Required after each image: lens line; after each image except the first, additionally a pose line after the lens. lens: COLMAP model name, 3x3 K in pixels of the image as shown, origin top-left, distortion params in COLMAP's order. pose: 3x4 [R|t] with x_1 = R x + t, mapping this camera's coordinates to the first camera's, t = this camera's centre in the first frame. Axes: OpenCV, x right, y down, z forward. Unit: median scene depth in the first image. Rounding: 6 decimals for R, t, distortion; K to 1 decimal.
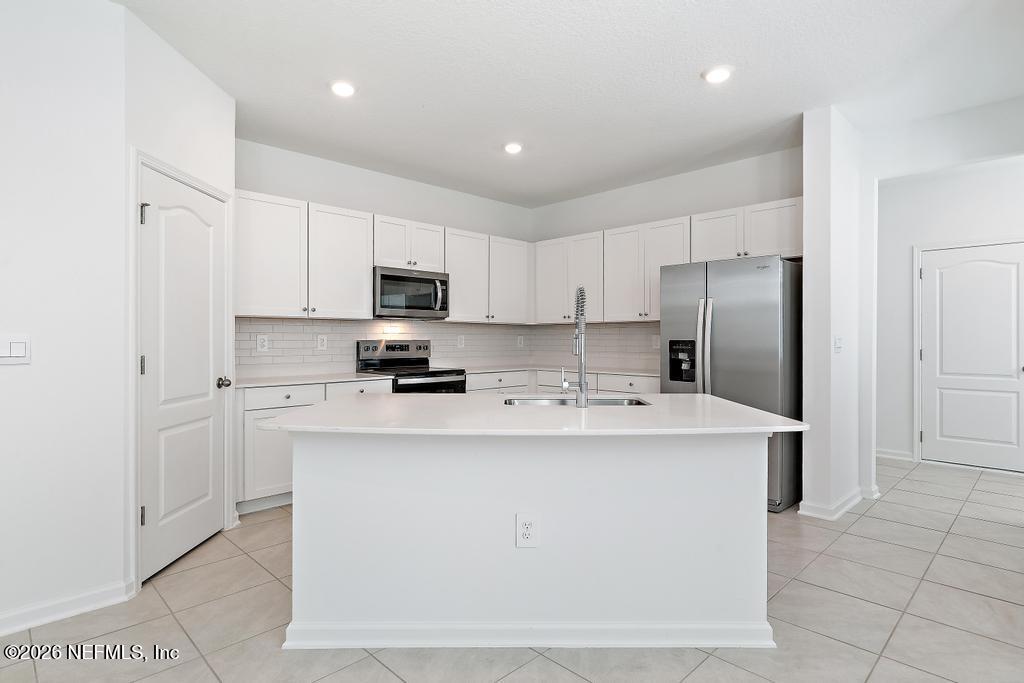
lens RADIAL K [[542.2, 0, 510.2], [0, 542.2, 338.5], [0, 0, 1]] dist [0.001925, -0.000407]
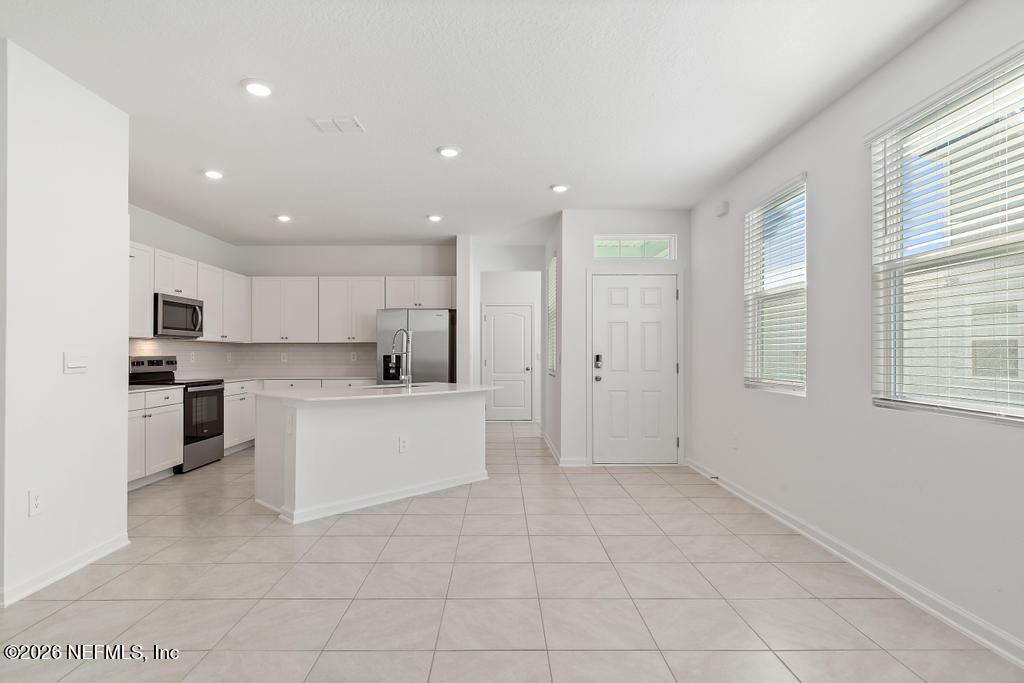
lens RADIAL K [[525.0, 0, 508.0], [0, 525.0, 350.8], [0, 0, 1]] dist [0.001163, -0.000985]
pose [[0.700382, 0.002651, 0.713764, -0.508071], [0.002491, 0.999978, -0.006159, 0.000462], [-0.713764, 0.006091, 0.700360, -0.325716]]
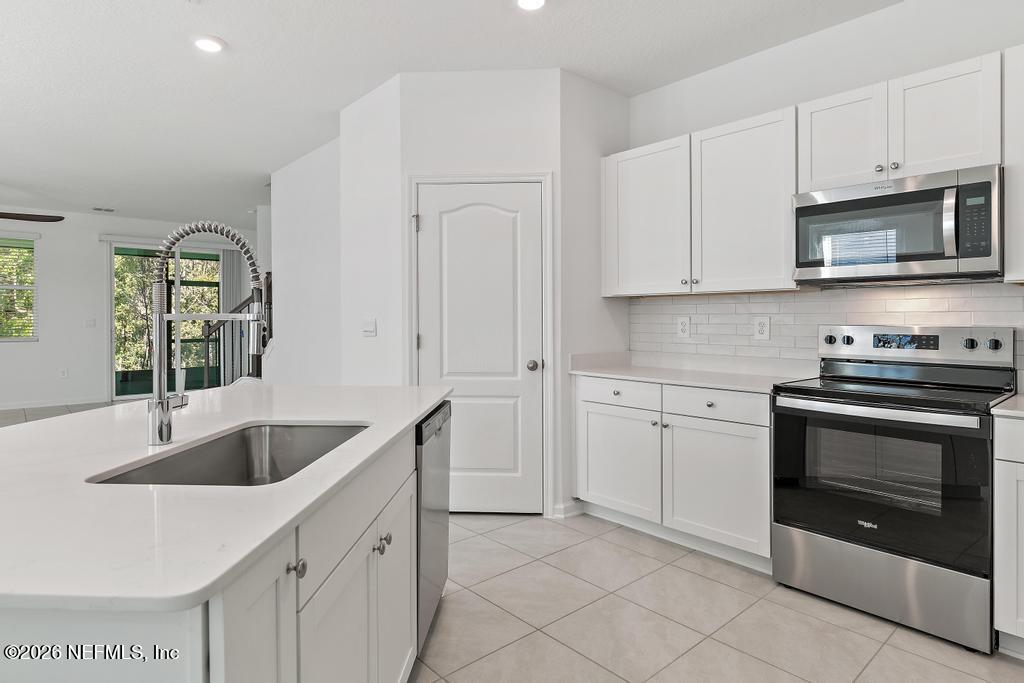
lens RADIAL K [[557.4, 0, 511.9], [0, 557.4, 330.5], [0, 0, 1]] dist [-0.017583, -0.000473]
pose [[-0.060428, 0.012991, -0.998088, 0.340037], [-0.005773, 0.999894, 0.013364, 0.002980], [0.998156, 0.006570, -0.060347, 0.709714]]
